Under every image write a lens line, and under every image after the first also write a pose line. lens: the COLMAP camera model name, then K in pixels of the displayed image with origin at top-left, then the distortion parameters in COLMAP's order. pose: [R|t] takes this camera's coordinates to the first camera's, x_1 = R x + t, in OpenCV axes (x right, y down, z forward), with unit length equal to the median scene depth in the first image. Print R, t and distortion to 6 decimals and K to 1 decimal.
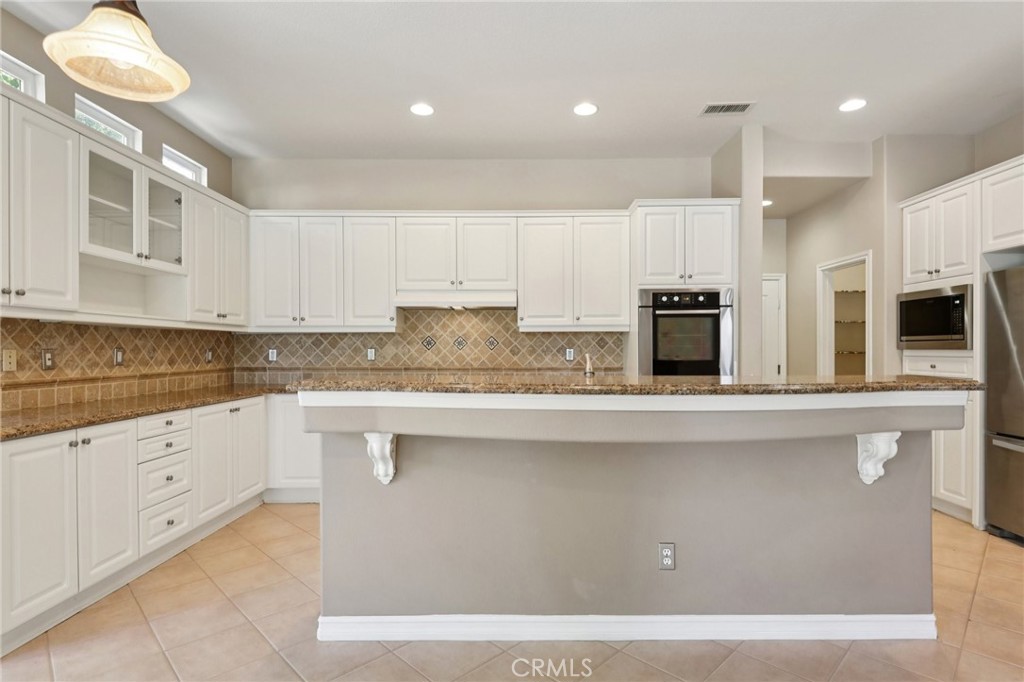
lens RADIAL K [[524.2, 0, 525.3], [0, 524.2, 343.7], [0, 0, 1]] dist [0.070755, -0.056589]
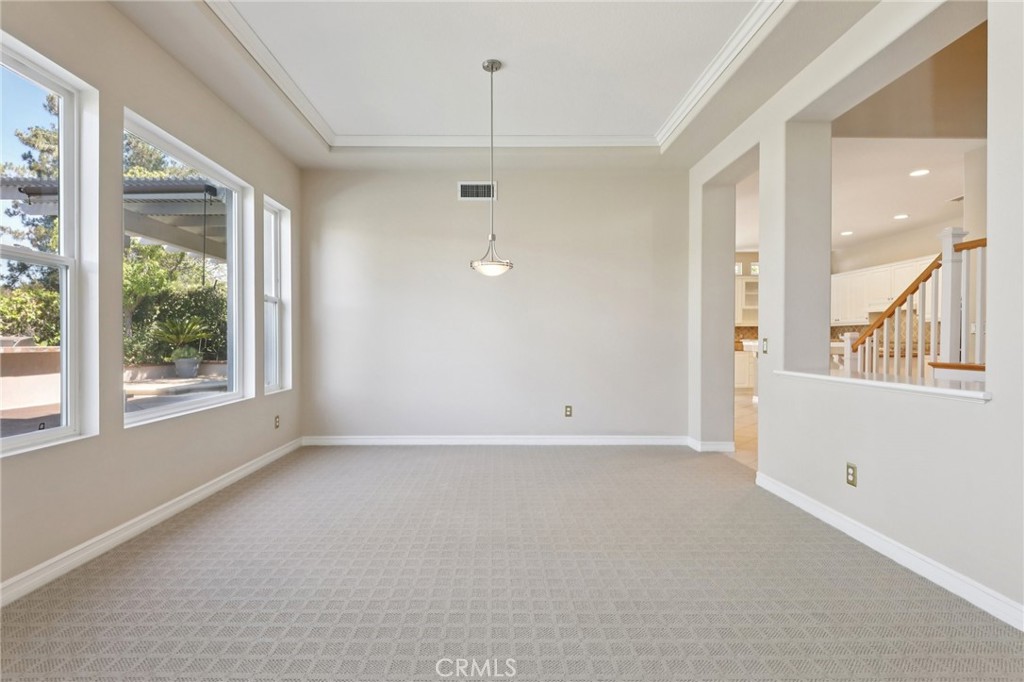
lens RADIAL K [[490.3, 0, 501.8], [0, 490.3, 342.3], [0, 0, 1]] dist [0.003761, -0.000162]
pose [[0.005815, 0.009610, -0.999937, 1.903731], [0.008008, 0.999921, 0.009657, 0.020338], [0.999951, -0.008064, 0.005737, -0.544918]]
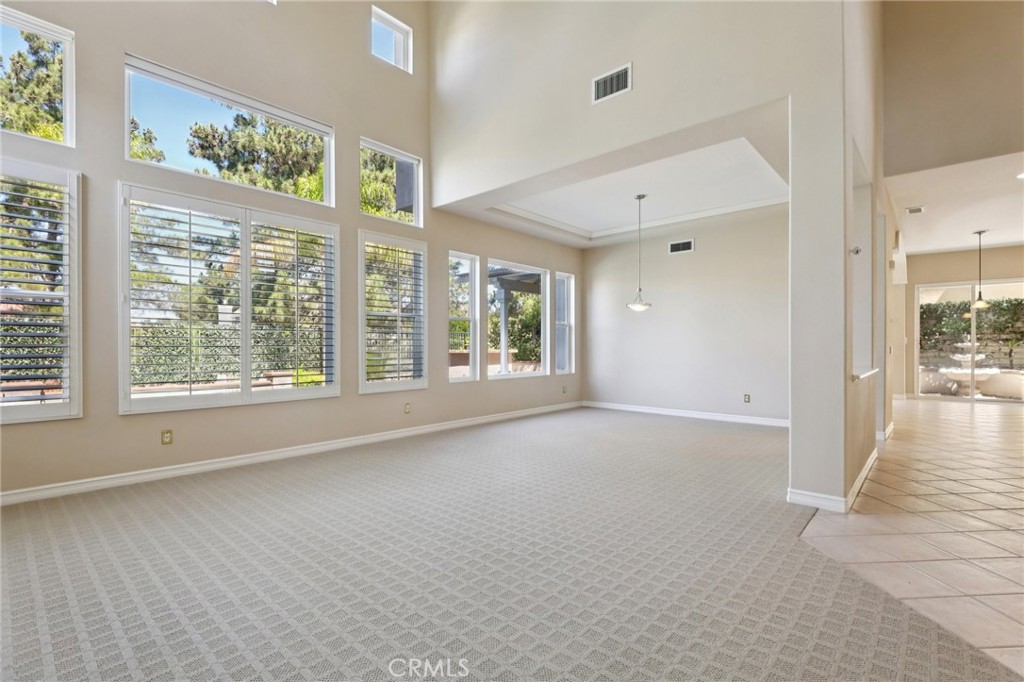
lens RADIAL K [[466.5, 0, 512.5], [0, 466.5, 344.6], [0, 0, 1]] dist [0.043782, -0.027821]
pose [[-0.670821, 0.000871, -0.741619, 2.426537], [0.007774, 0.999953, -0.005857, 0.026177], [0.741579, -0.009695, -0.670796, 0.139995]]
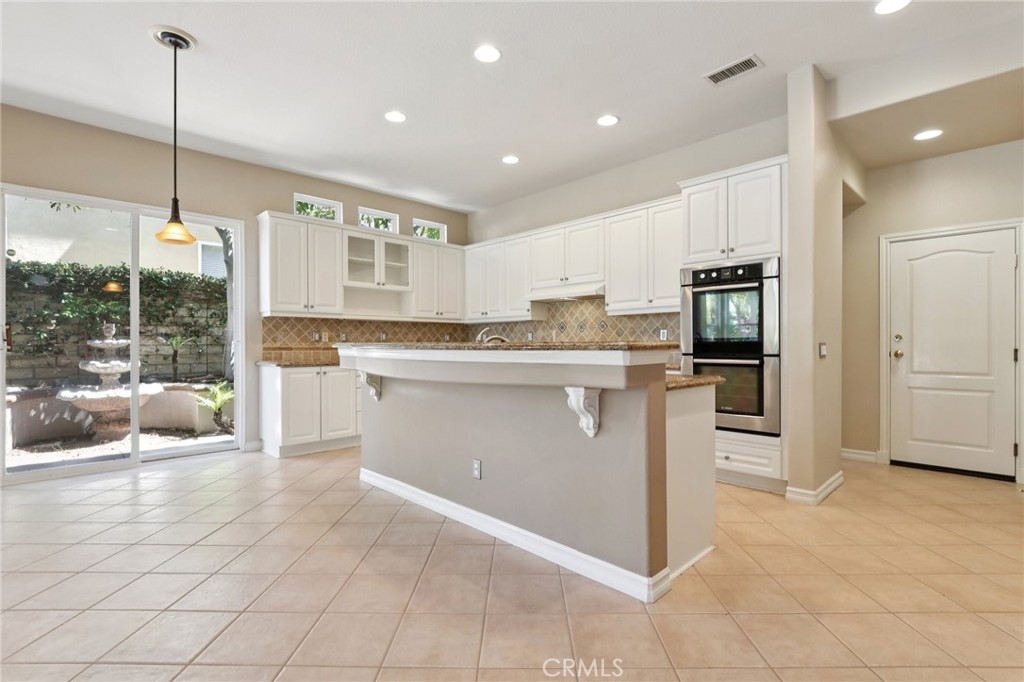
lens RADIAL K [[482.7, 0, 517.2], [0, 482.7, 346.1], [0, 0, 1]] dist [-0.001880, -0.001301]
pose [[0.696073, 0.003228, -0.717963, 0.687952], [0.008338, 0.999886, 0.012578, 0.033480], [0.717922, -0.014741, 0.695967, 0.115144]]
